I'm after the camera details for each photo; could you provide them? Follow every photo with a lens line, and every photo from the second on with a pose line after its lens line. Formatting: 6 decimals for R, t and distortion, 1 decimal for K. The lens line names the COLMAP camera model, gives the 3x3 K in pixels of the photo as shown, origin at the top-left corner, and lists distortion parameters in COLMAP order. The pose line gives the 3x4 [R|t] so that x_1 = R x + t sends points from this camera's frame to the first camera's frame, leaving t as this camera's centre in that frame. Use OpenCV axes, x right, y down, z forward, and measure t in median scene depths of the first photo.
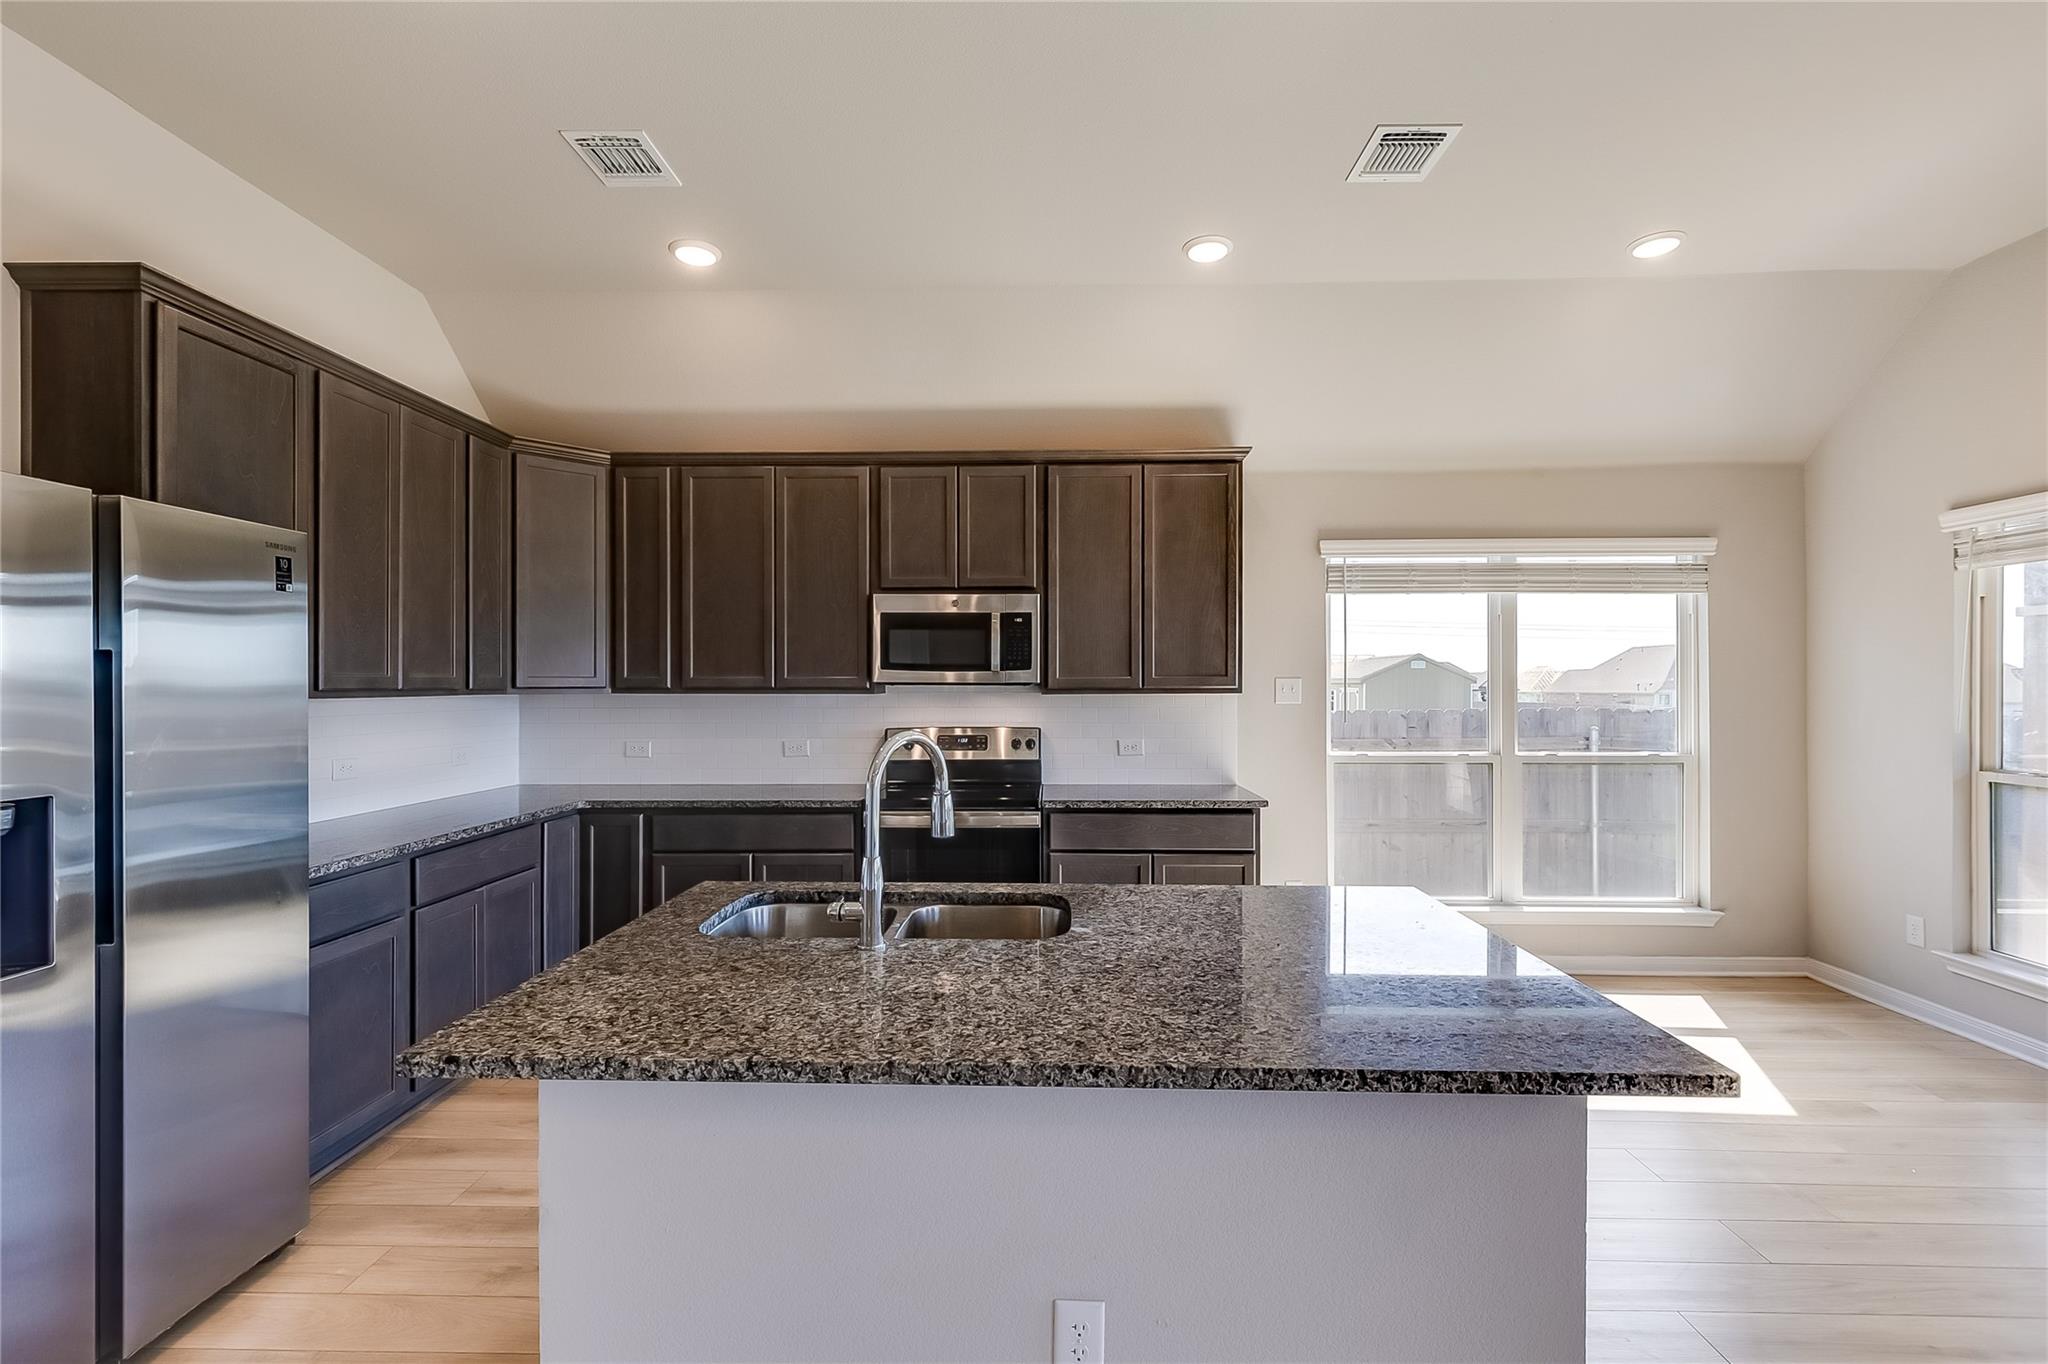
lens RADIAL K [[930.4, 0, 1027.8], [0, 930.4, 686.5], [0, 0, 1]] dist [0.003672, 0.000261]
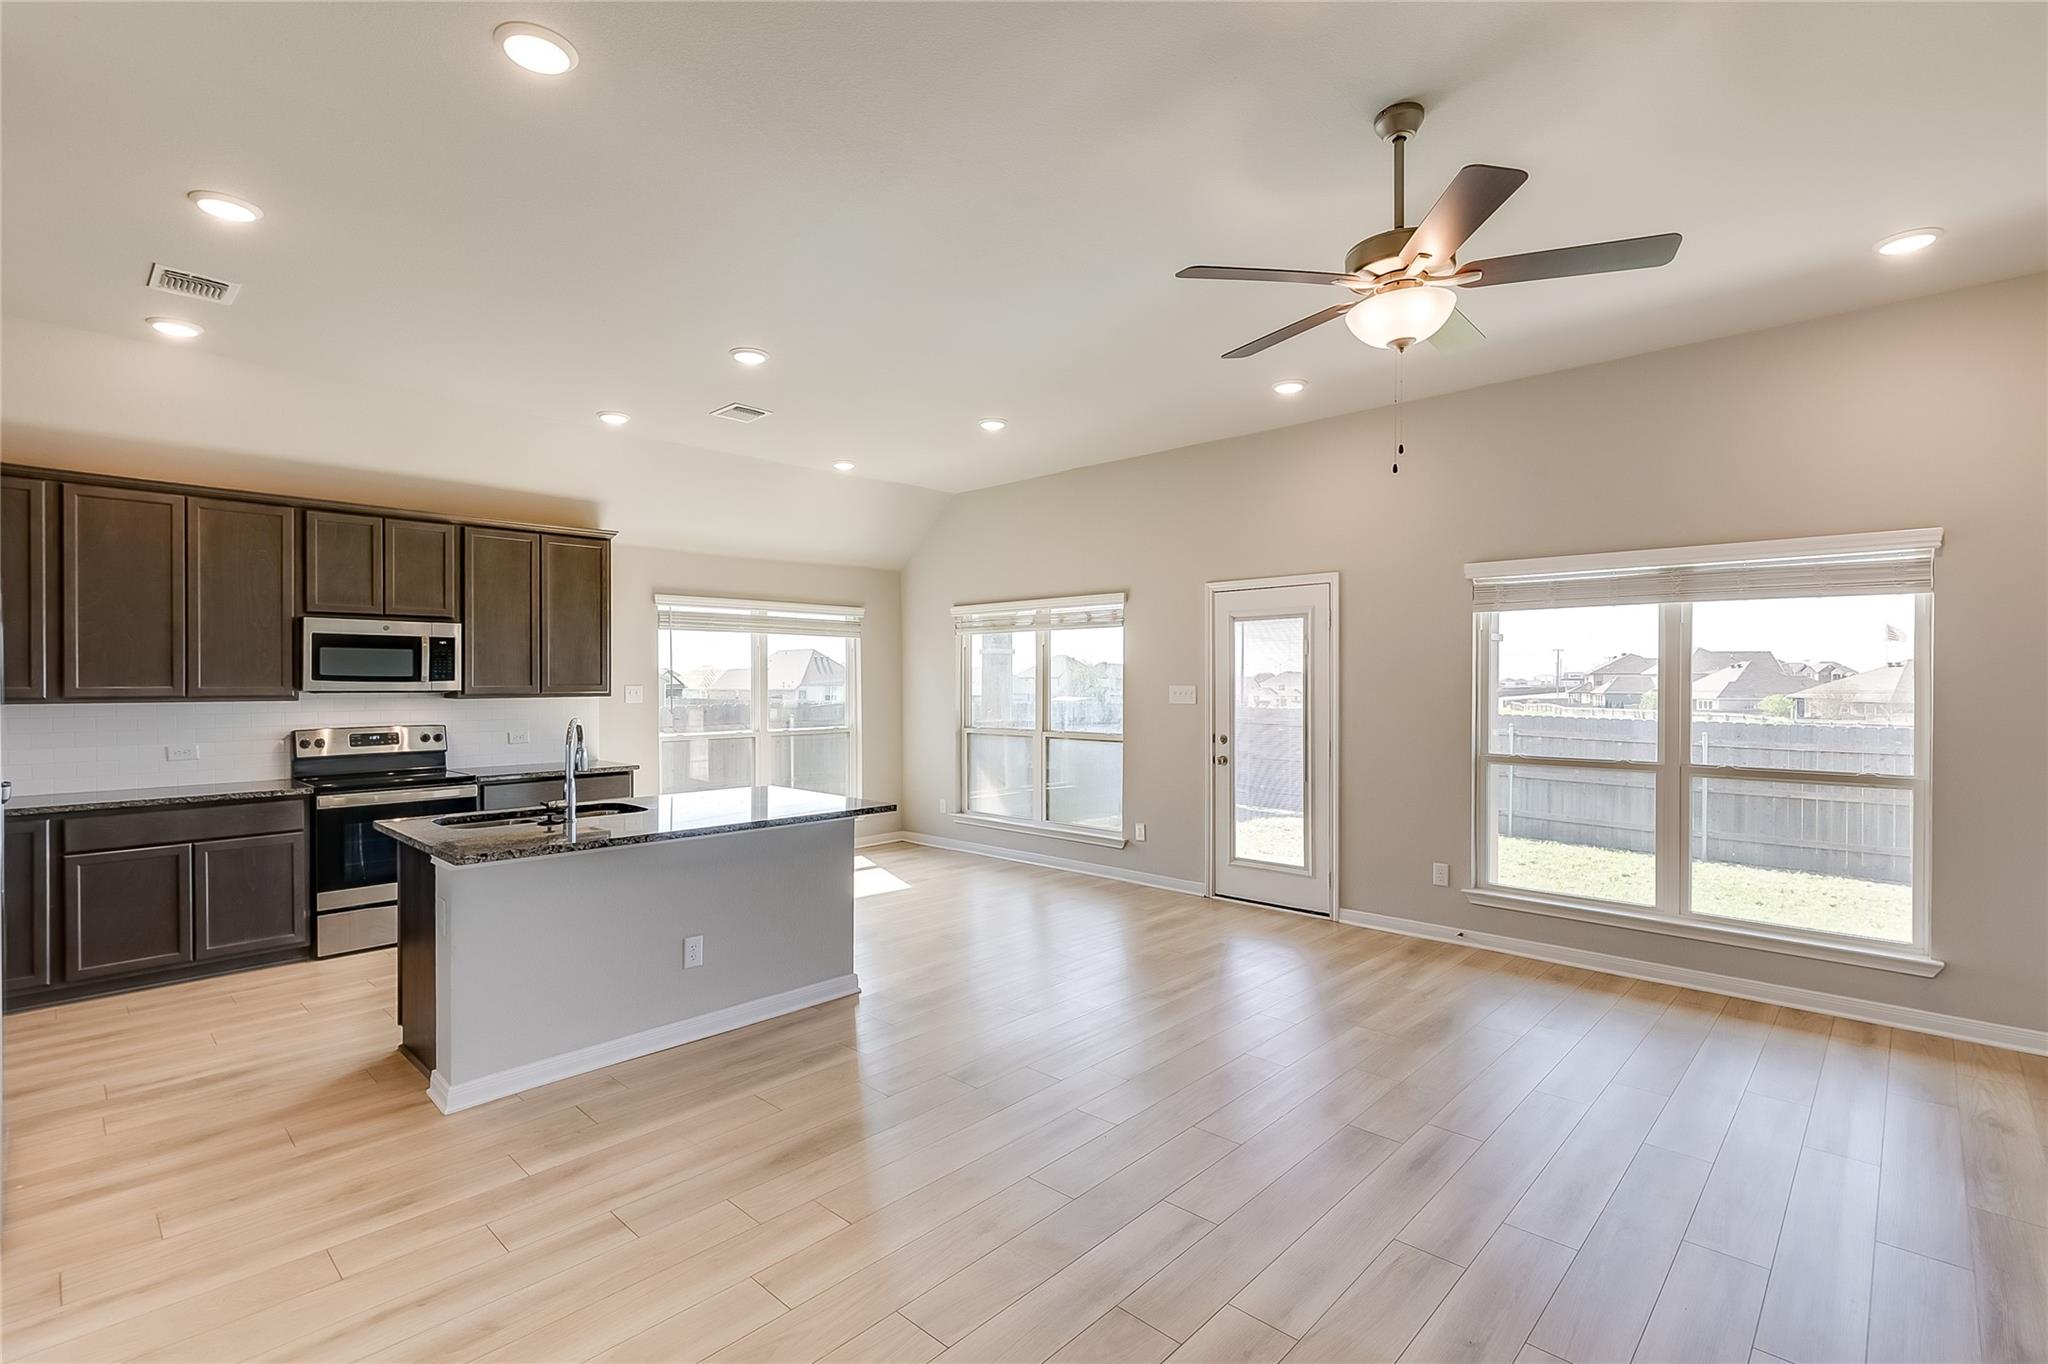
lens RADIAL K [[930.4, 0, 1027.0], [0, 930.4, 686.3], [0, 0, 1]] dist [0.003672, 0.000261]
pose [[0.668299, -0.004438, 0.743879, -0.434981], [0.002782, 0.999990, 0.003466, -0.012240], [-0.743887, -0.000247, 0.668305, -0.490286]]
